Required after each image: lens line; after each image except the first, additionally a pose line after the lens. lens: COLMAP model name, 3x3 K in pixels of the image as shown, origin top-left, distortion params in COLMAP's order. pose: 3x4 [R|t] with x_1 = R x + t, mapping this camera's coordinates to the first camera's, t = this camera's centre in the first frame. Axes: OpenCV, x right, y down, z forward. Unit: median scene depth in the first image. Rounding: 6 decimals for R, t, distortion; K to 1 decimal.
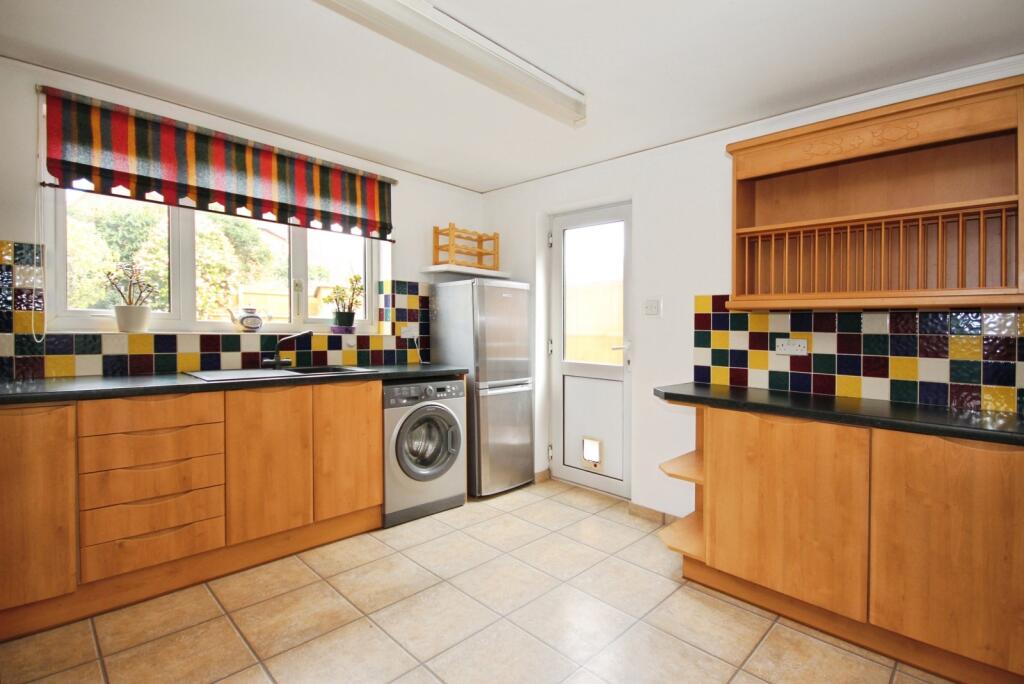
lens RADIAL K [[454.9, 0, 512.0], [0, 454.9, 342.0], [0, 0, 1]] dist [-0.023417, 0.000258]
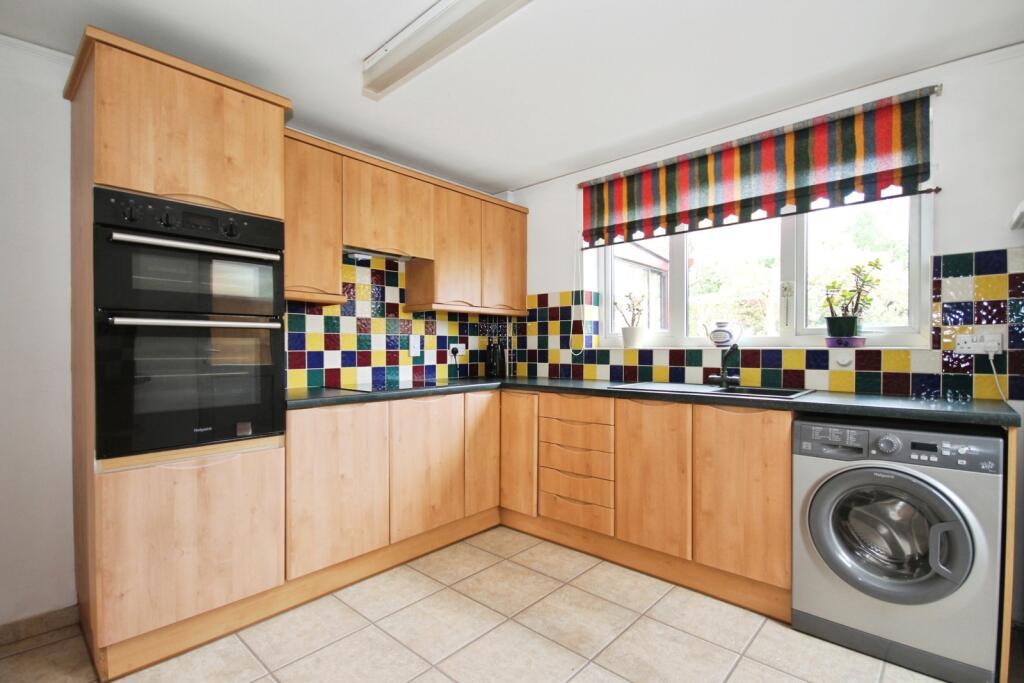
lens RADIAL K [[477.9, 0, 511.5], [0, 477.9, 354.6], [0, 0, 1]] dist [0.002379, -0.000299]
pose [[0.053995, 0.016969, -0.998397, 0.425941], [-0.001251, 0.999856, 0.016926, -0.021817], [0.998540, 0.000336, 0.054009, 0.523806]]
